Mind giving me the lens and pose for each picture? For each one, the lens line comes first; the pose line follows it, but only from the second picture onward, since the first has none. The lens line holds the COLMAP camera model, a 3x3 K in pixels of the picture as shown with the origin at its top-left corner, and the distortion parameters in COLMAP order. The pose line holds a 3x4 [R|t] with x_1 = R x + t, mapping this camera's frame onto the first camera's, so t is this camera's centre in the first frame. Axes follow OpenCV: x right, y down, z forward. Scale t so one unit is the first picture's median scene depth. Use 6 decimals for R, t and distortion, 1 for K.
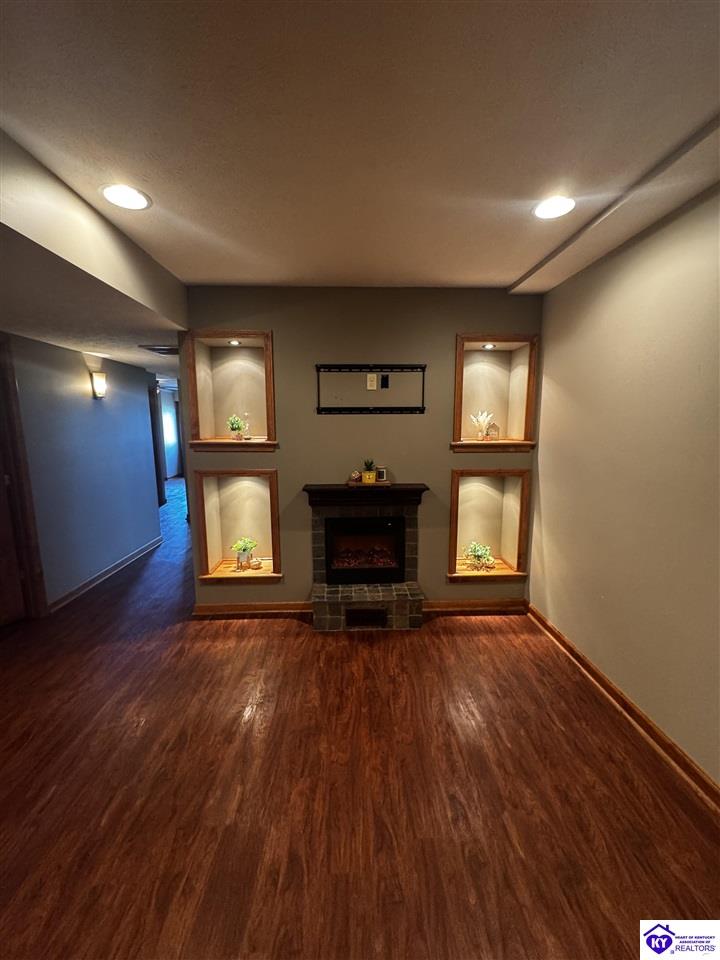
lens RADIAL K [[382.7, 0, 362.1], [0, 382.7, 479.2], [0, 0, 1]] dist [-0.004237, 0.001238]
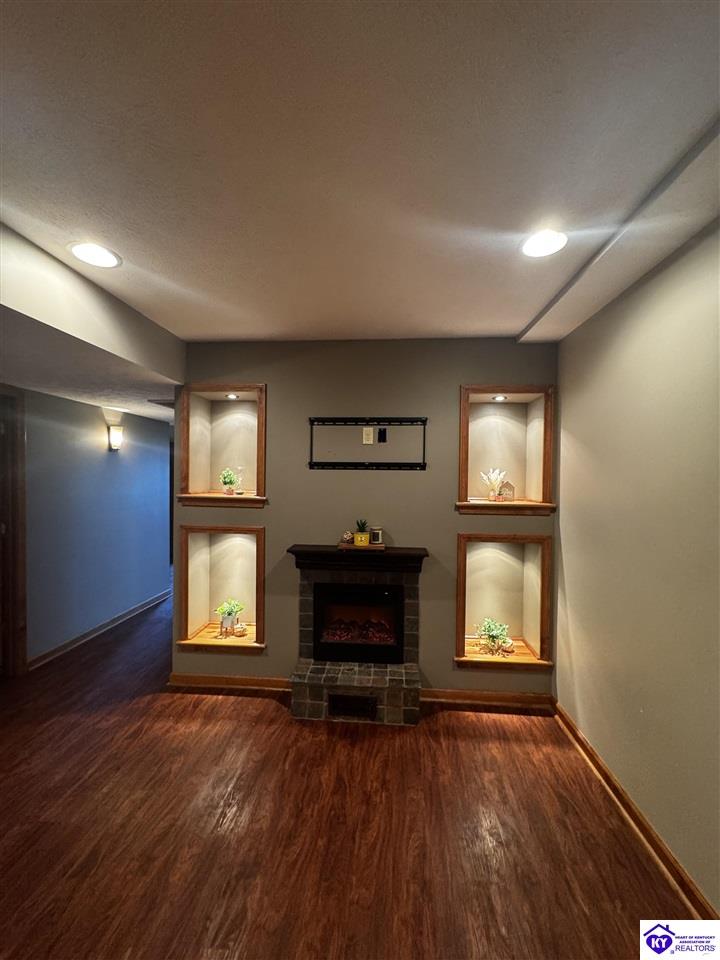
lens RADIAL K [[382.7, 0, 362.9], [0, 382.7, 479.4], [0, 0, 1]] dist [-0.004237, 0.001238]
pose [[0.993497, 0.017166, -0.112554, 0.118902], [-0.032428, 0.990287, -0.135204, -0.022482], [0.109140, 0.137975, 0.984404, 0.096081]]
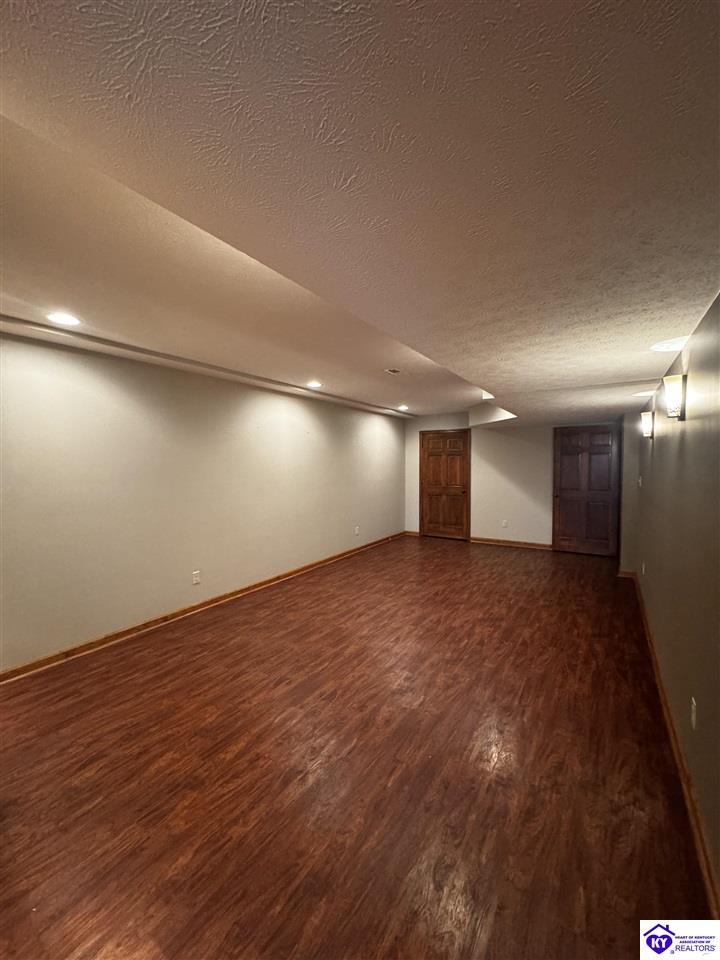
lens RADIAL K [[382.7, 0, 363.0], [0, 382.7, 480.7], [0, 0, 1]] dist [-0.004237, 0.001238]
pose [[-0.821456, -0.018611, 0.569969, -0.766442], [0.094834, 0.981092, 0.168713, -0.147890], [-0.562332, 0.192643, -0.804159, 0.995745]]
